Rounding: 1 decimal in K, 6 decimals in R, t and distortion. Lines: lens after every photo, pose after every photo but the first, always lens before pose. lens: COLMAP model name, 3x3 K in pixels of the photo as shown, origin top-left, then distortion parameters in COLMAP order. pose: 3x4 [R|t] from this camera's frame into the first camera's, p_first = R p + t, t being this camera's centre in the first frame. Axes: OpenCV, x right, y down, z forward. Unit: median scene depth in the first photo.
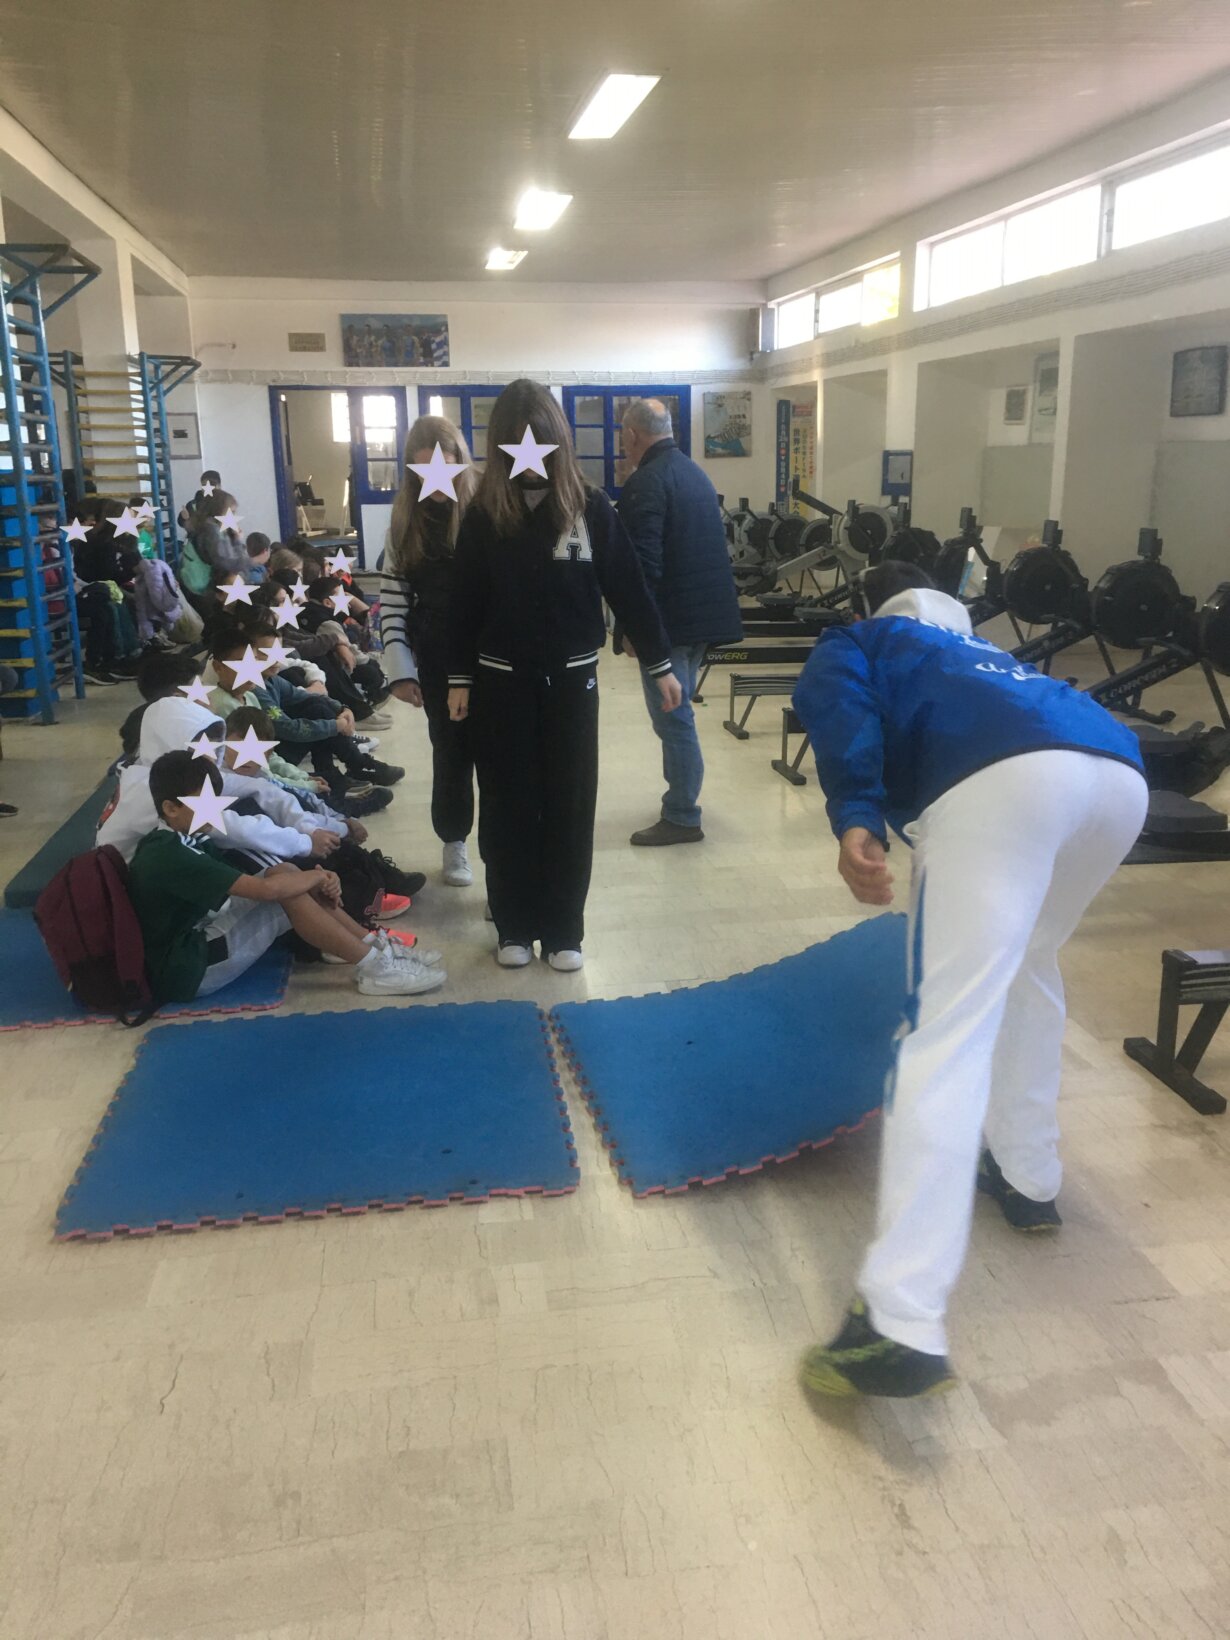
lens RADIAL K [[1375.9, 0, 620.8], [0, 1375.9, 827.7], [0, 0, 1]] dist [0.018695, -0.000379]
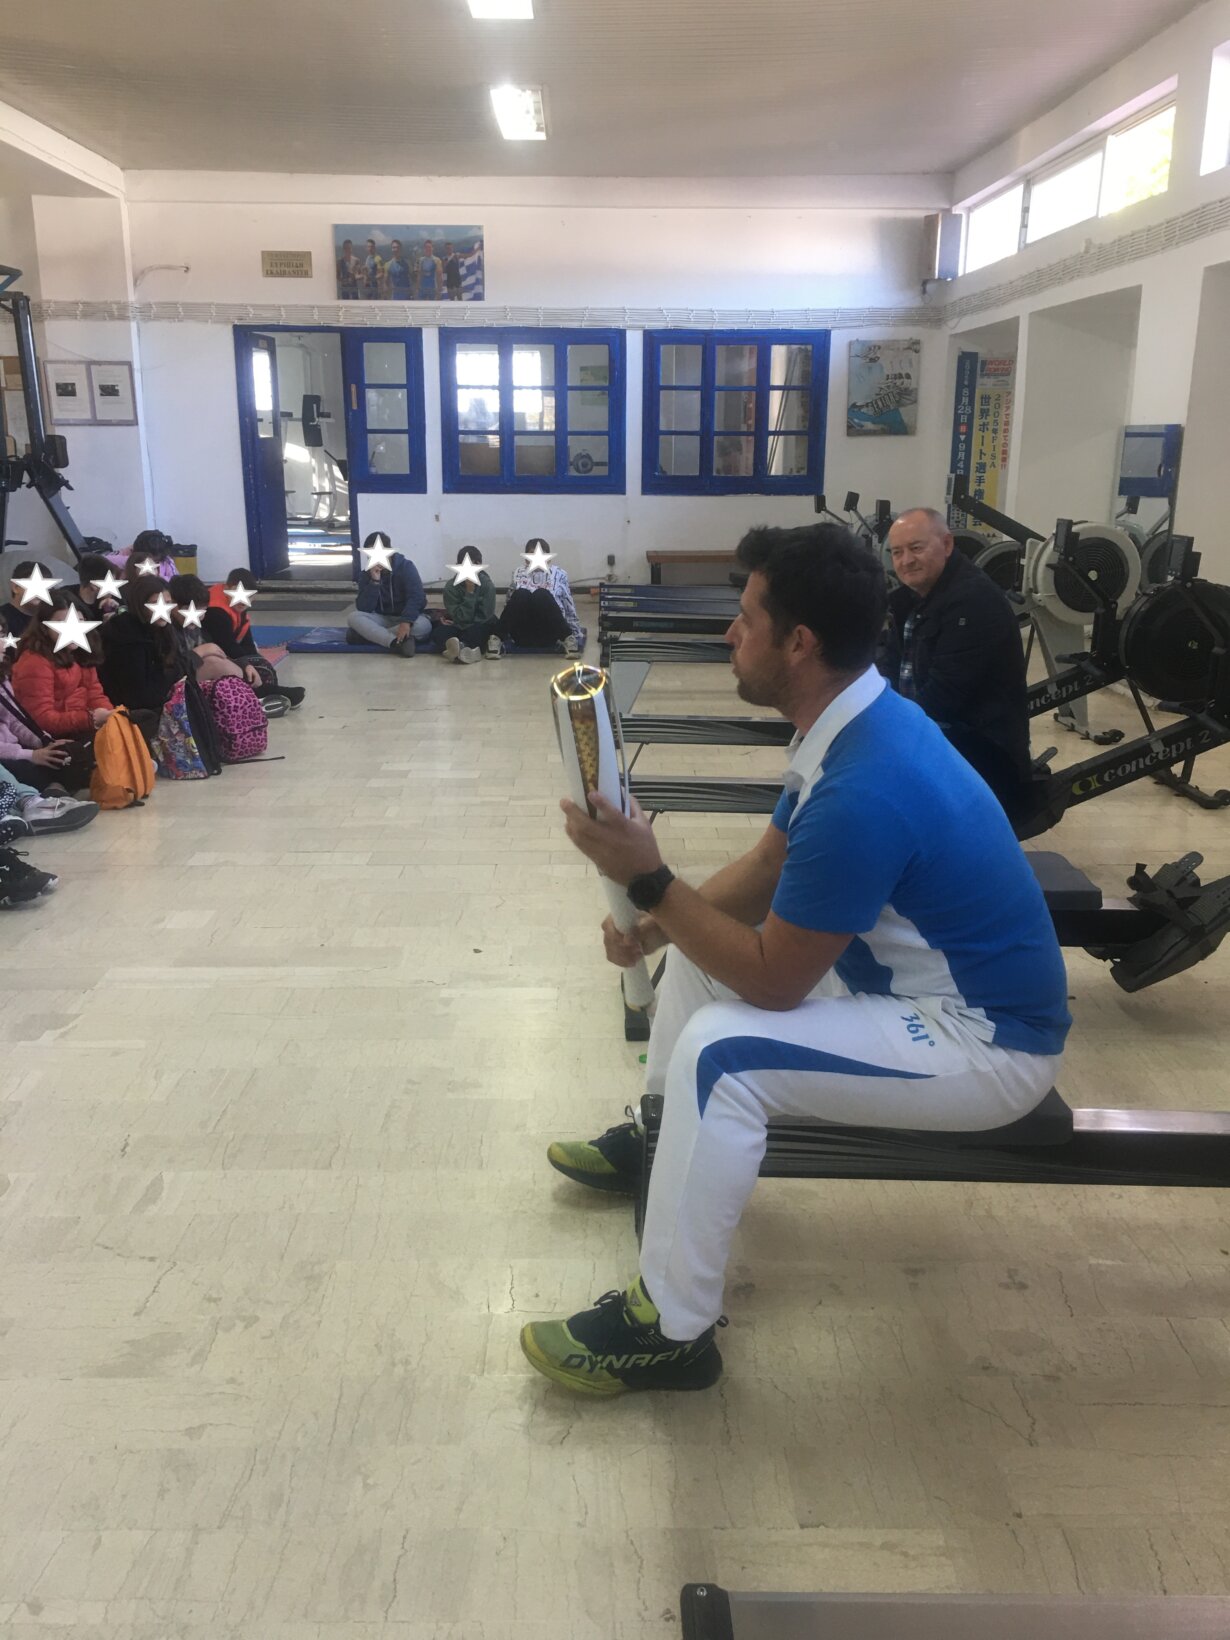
lens RADIAL K [[1375.9, 0, 603.1], [0, 1375.9, 810.4], [0, 0, 1]] dist [0.018695, -0.000379]
pose [[0.988068, 0.055946, -0.143499, 0.052030], [-0.055360, 0.998434, 0.008079, -0.083269], [0.143726, -0.000039, 0.989618, 0.311498]]
